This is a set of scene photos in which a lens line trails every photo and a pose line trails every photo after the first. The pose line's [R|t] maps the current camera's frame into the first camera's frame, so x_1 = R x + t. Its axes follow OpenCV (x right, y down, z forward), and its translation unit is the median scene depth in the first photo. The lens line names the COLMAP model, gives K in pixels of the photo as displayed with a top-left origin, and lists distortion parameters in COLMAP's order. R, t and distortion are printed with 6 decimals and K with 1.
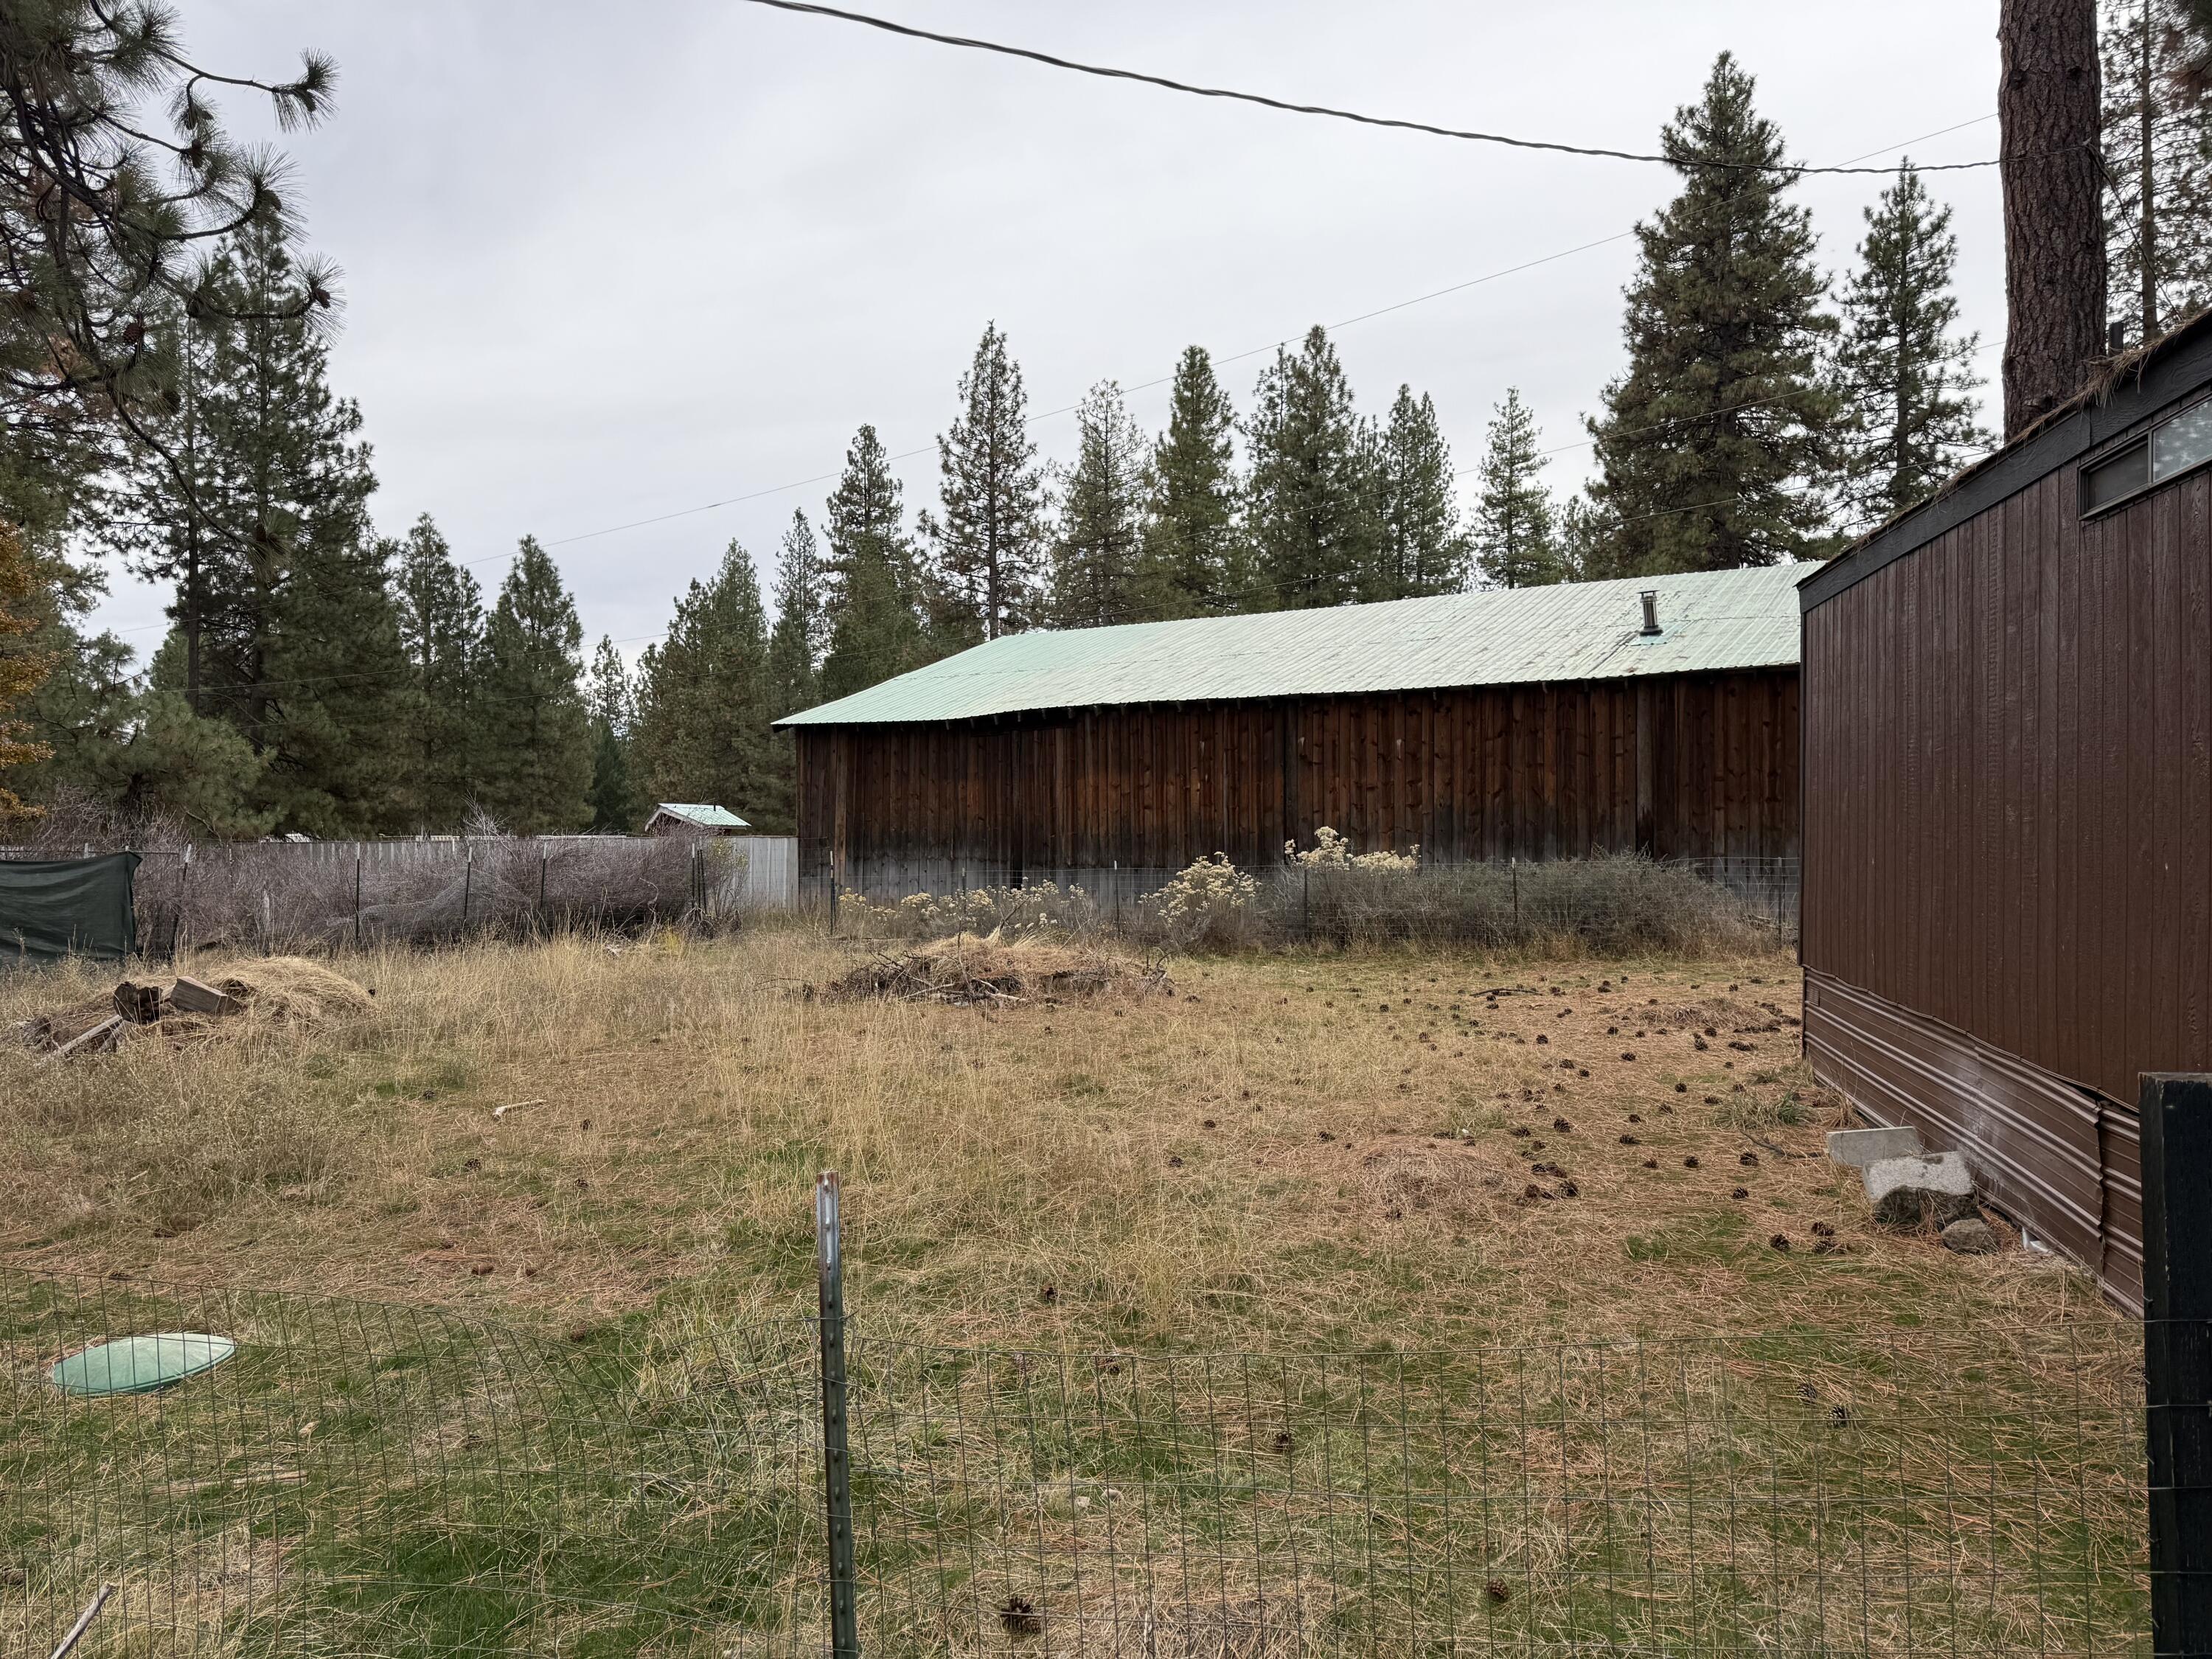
lens RADIAL K [[1556.5, 0, 1101.9], [0, 1556.5, 865.8], [0, 0, 1]] dist [0.032230, -0.034666]
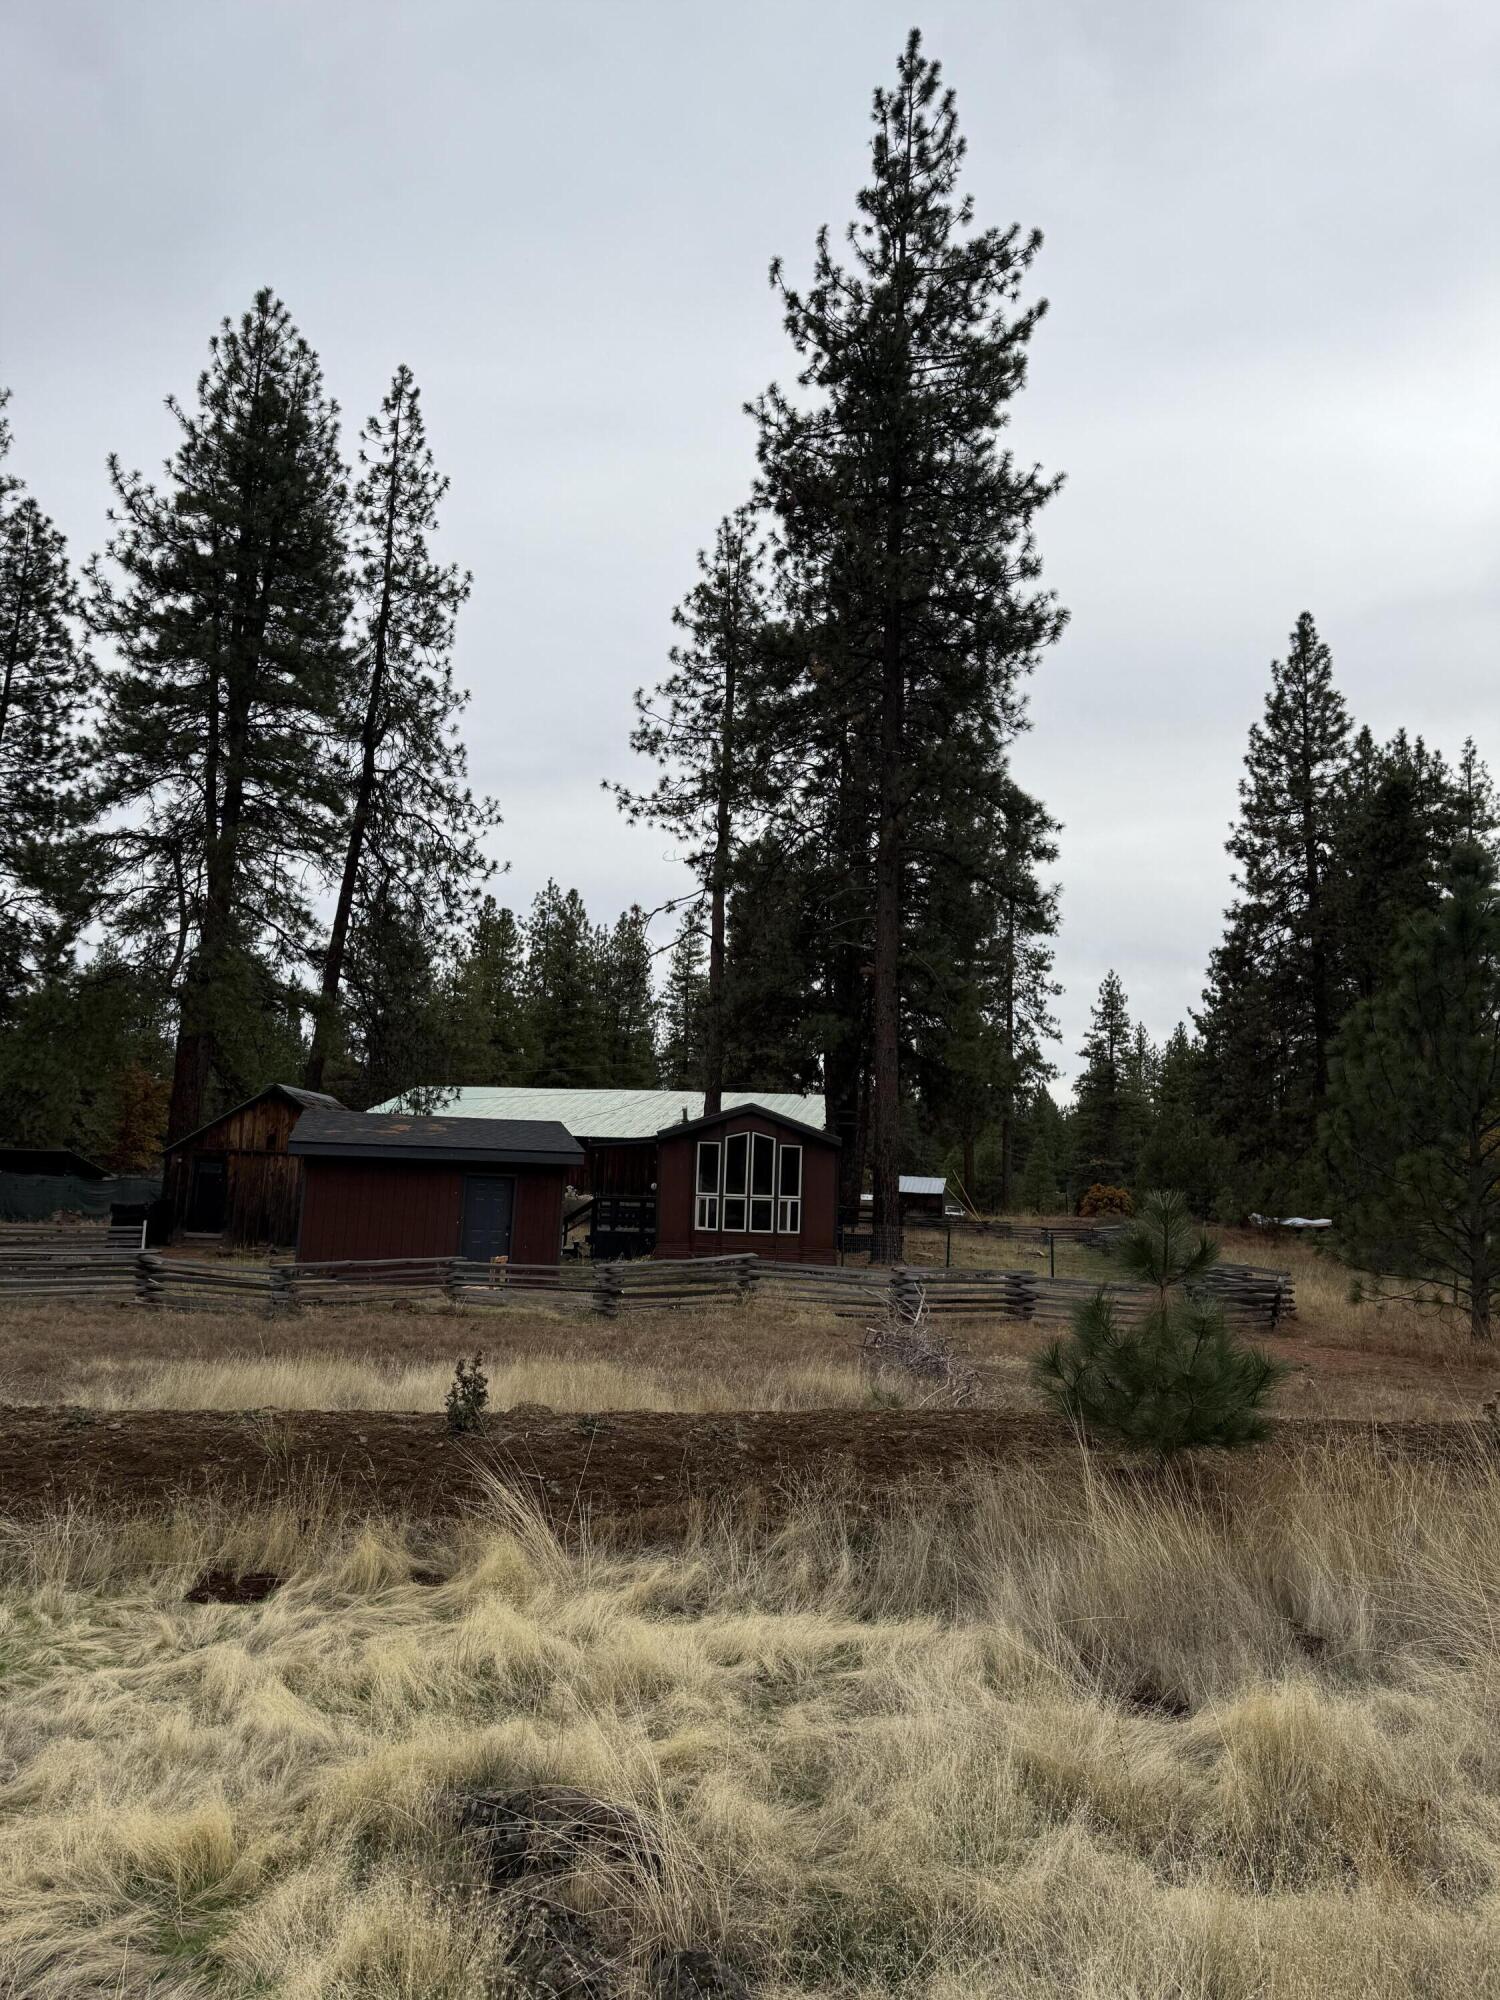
lens RADIAL K [[1407.3, 0, 729.4], [0, 1407.3, 1039.7], [0, 0, 1]] dist [0.032230, -0.034666]
pose [[0.963810, 0.071624, 0.256787, -0.094354], [-0.040378, 0.991340, -0.124956, 0.007596], [-0.263513, 0.110065, 0.958356, -0.583456]]
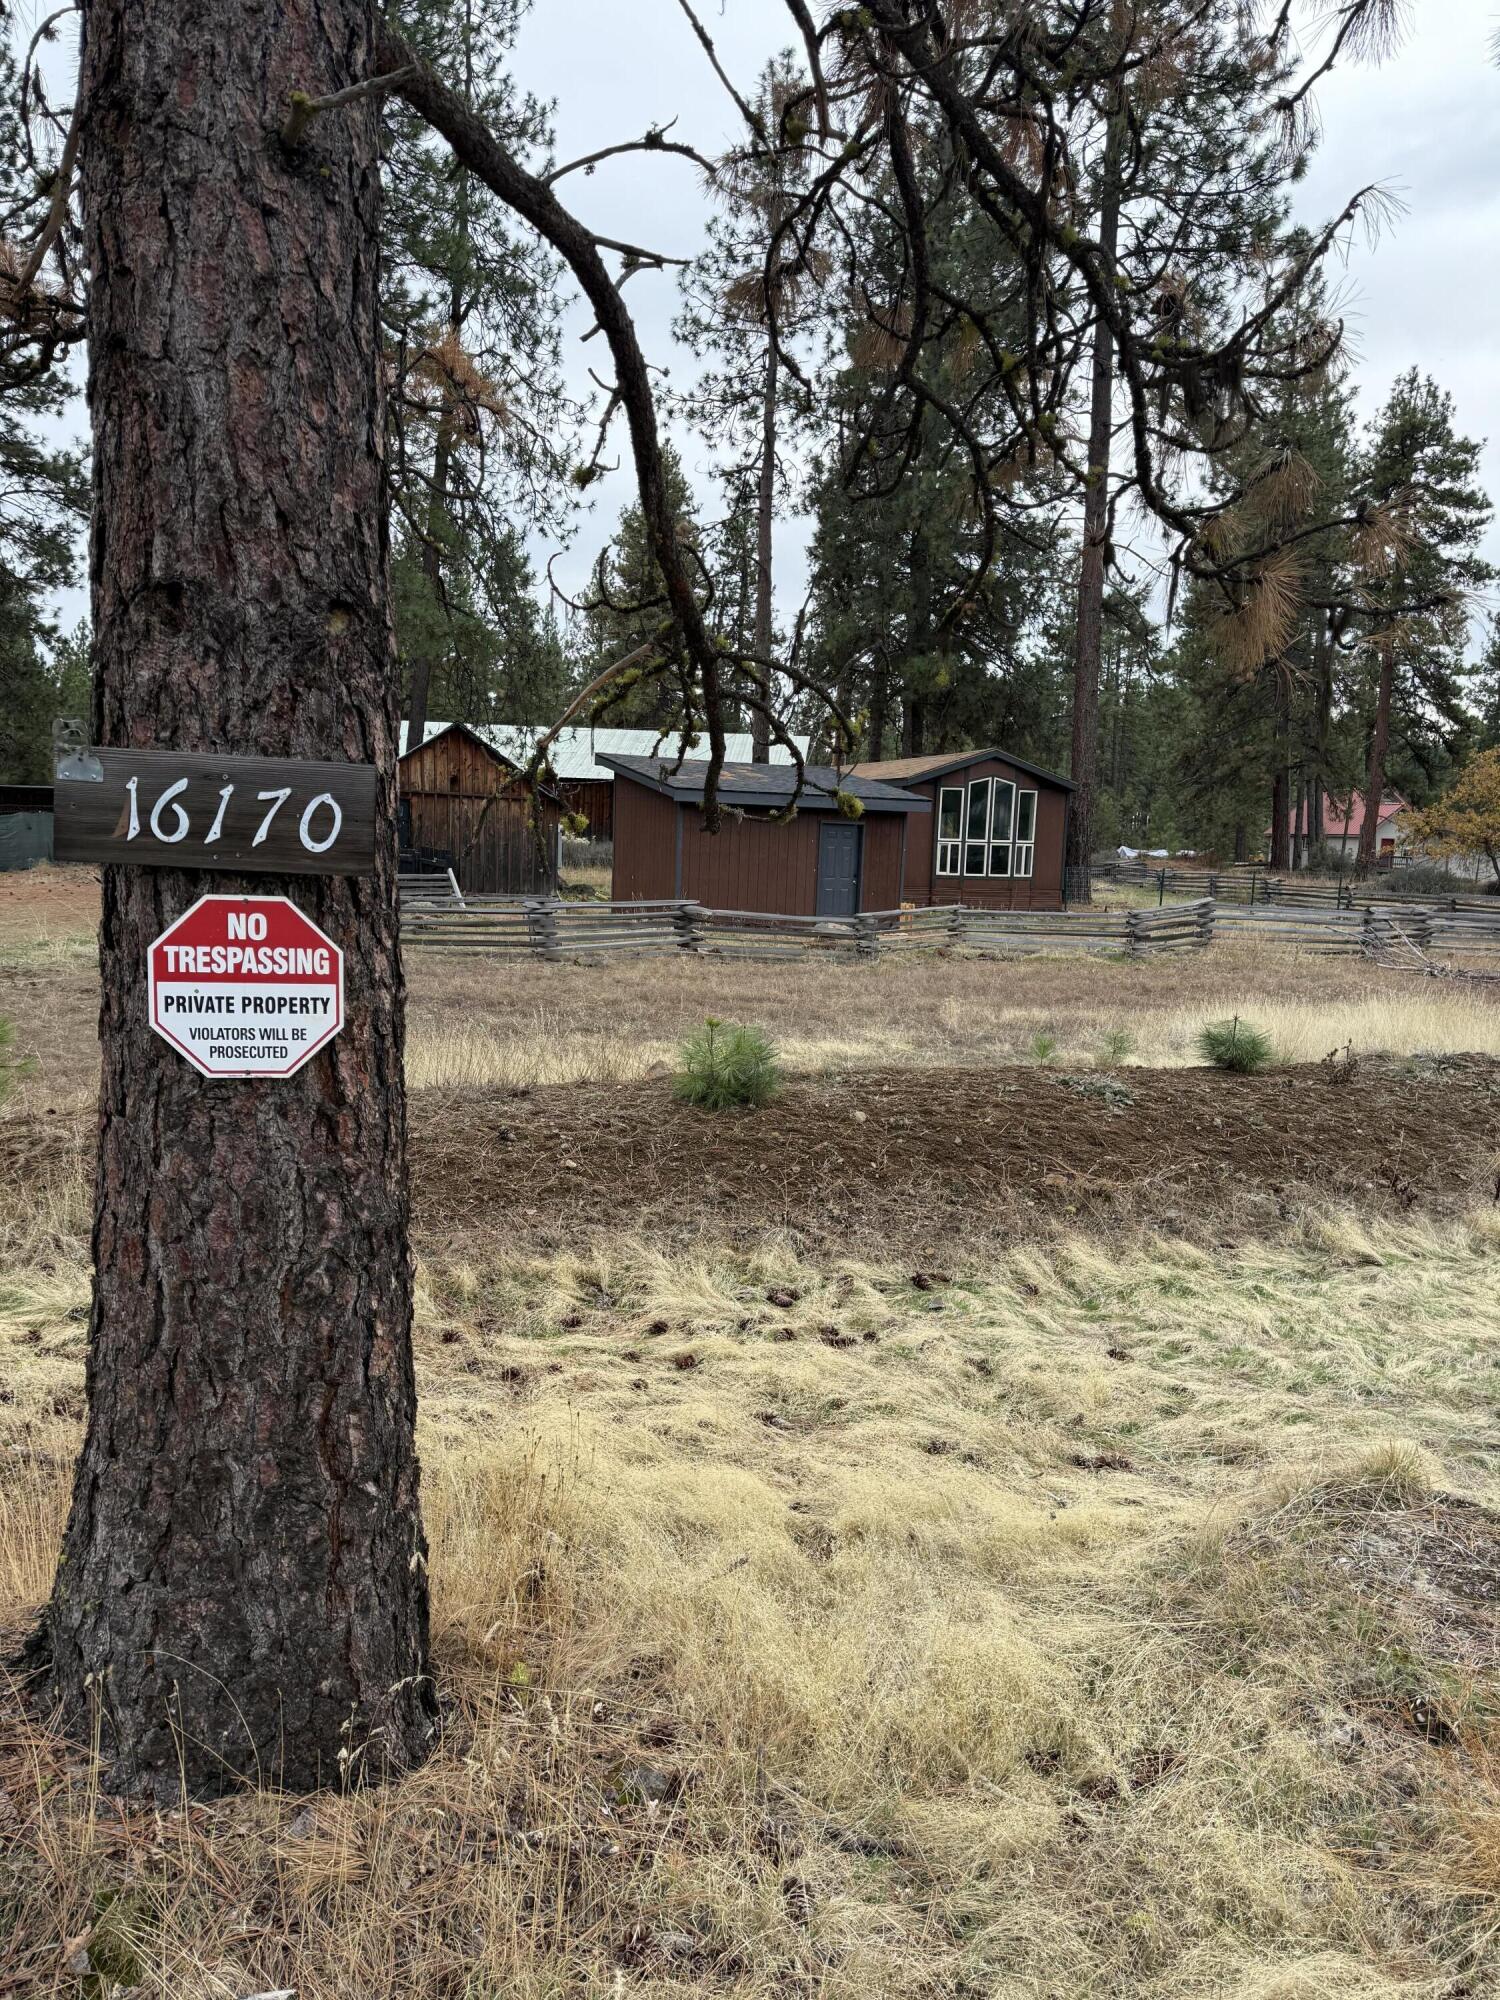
lens RADIAL K [[1407.3, 0, 736.4], [0, 1407.3, 1016.0], [0, 0, 1]] dist [0.032230, -0.034666]
pose [[0.890800, -0.022978, 0.453814, -0.258572], [-0.030034, 0.993559, 0.109261, 0.009666], [-0.453402, -0.110960, 0.884372, -0.515164]]
